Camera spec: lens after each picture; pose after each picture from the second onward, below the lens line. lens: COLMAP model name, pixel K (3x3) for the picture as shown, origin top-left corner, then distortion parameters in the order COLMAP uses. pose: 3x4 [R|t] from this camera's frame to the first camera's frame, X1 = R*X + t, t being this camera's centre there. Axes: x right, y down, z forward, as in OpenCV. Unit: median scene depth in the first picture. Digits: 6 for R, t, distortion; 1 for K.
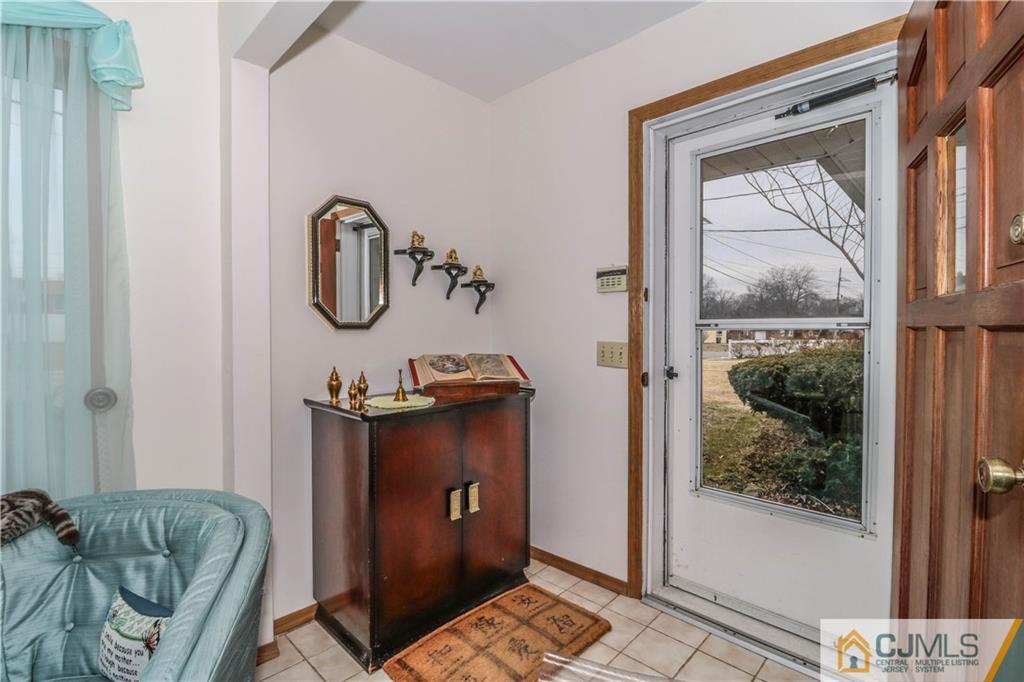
lens RADIAL K [[481.9, 0, 512.0], [0, 481.9, 341.0], [0, 0, 1]] dist [-0.001020, -0.013221]
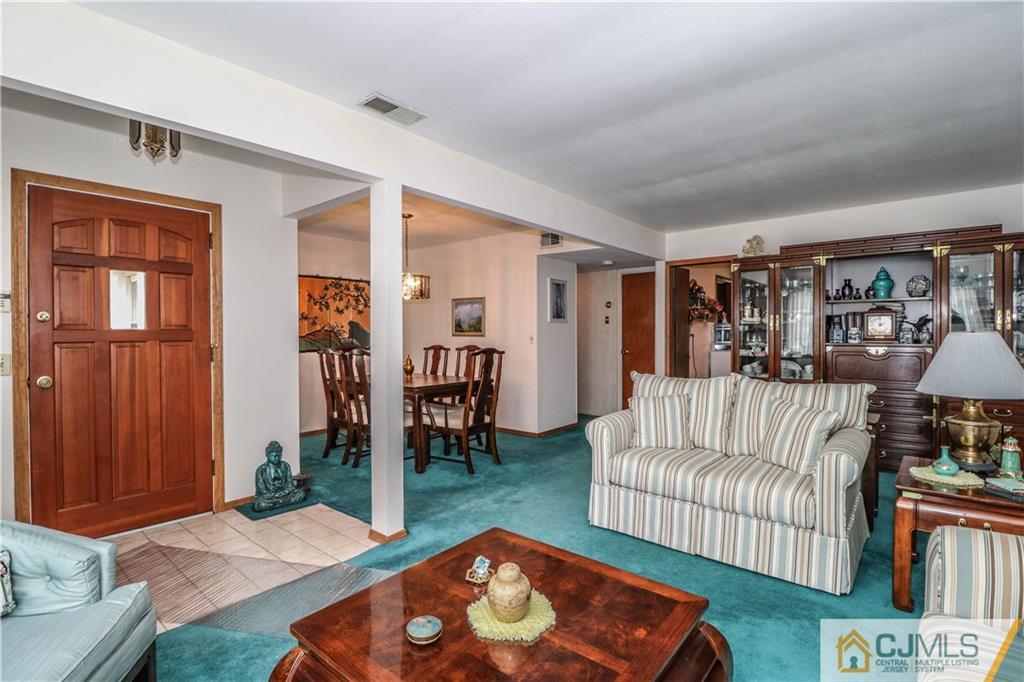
lens RADIAL K [[481.9, 0, 512.0], [0, 481.9, 341.0], [0, 0, 1]] dist [-0.001020, -0.013221]
pose [[-0.071071, -0.010370, 0.997417, -1.019084], [0.030741, 0.999448, 0.012582, -0.004254], [-0.996997, 0.031556, -0.070713, -0.186330]]
